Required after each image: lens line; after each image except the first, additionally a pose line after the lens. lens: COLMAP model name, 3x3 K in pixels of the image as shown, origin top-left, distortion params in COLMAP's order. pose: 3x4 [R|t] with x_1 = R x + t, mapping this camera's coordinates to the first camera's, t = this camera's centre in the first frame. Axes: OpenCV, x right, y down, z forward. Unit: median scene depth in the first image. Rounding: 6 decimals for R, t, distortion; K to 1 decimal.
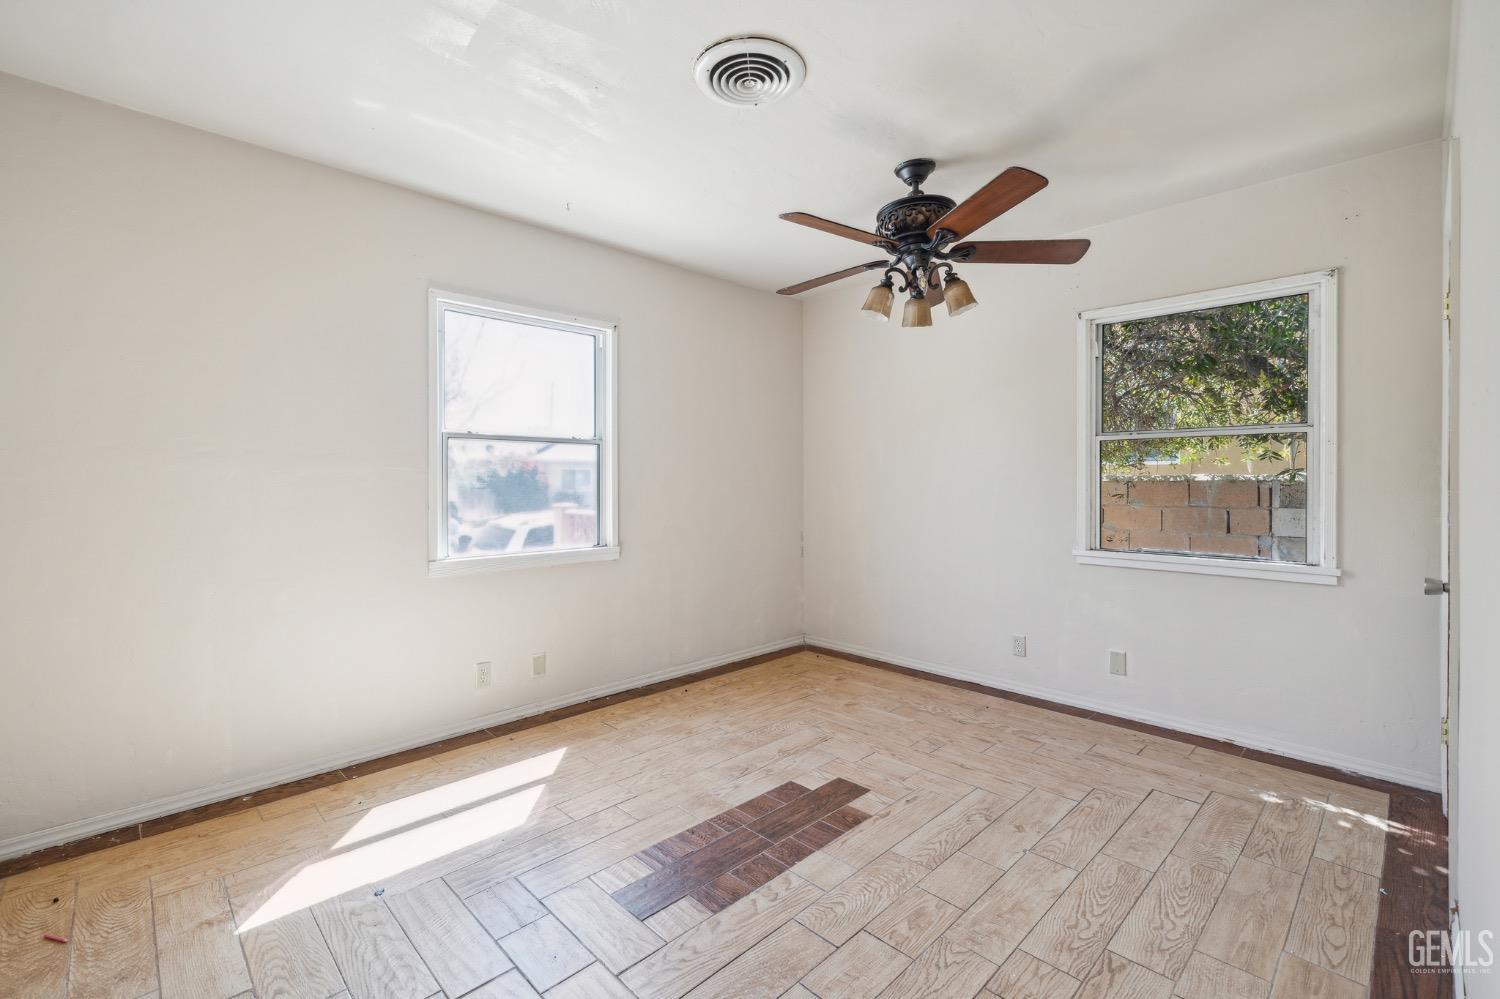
lens RADIAL K [[645.8, 0, 742.8], [0, 645.8, 494.2], [0, 0, 1]] dist [0.000680, 0.000014]
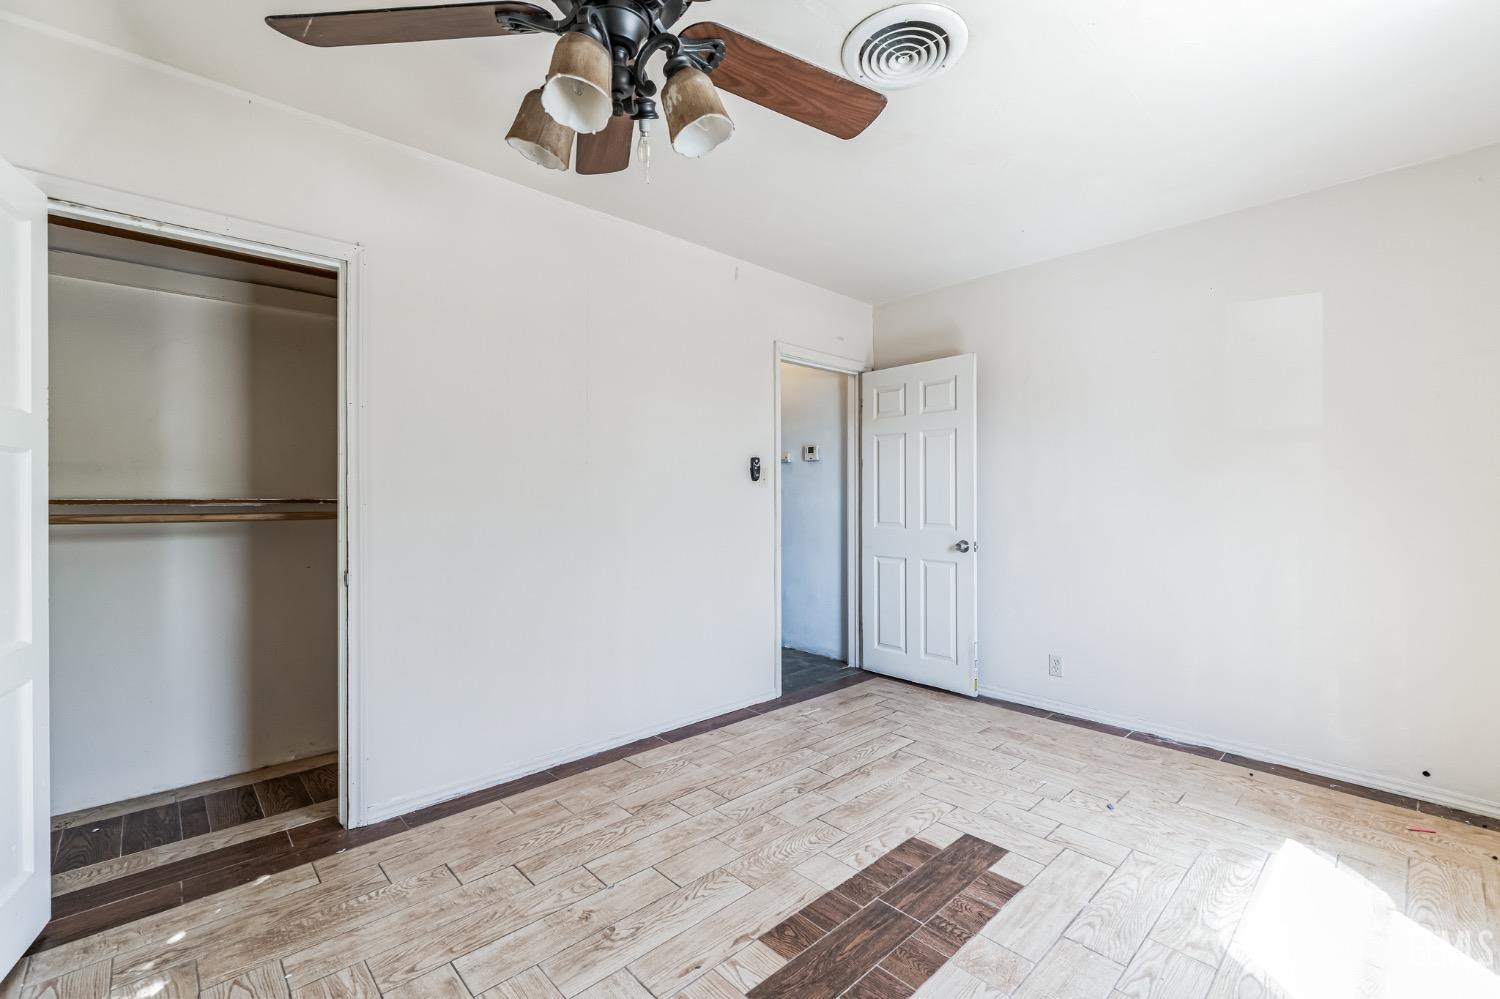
lens RADIAL K [[645.8, 0, 742.8], [0, 645.8, 494.2], [0, 0, 1]] dist [0.000680, 0.000014]
pose [[-0.999790, 0.003263, 0.020236, 0.181364], [0.003625, 0.999834, 0.017870, -0.031484], [-0.020174, 0.017940, -0.999636, 1.570588]]
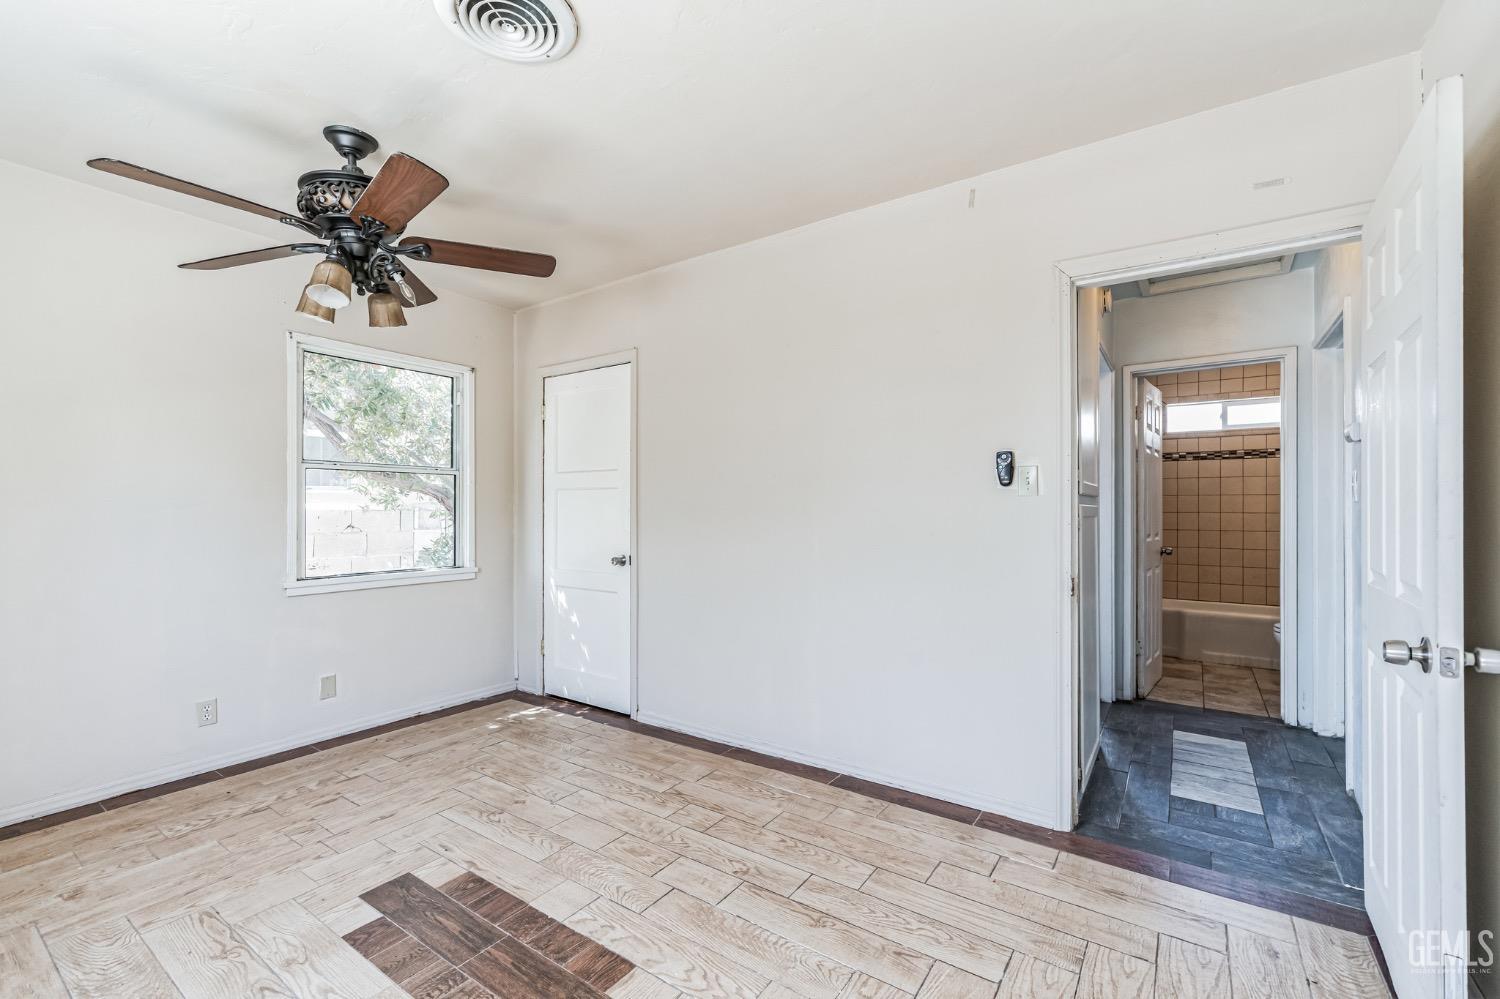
lens RADIAL K [[638.1, 0, 737.0], [0, 638.1, 505.9], [0, 0, 1]] dist [-0.000708, 0.000390]
pose [[-0.185035, 0.007560, 0.982703, -0.689460], [0.020288, 0.999787, -0.003871, -0.009530], [-0.982522, 0.019220, -0.185149, 0.704959]]
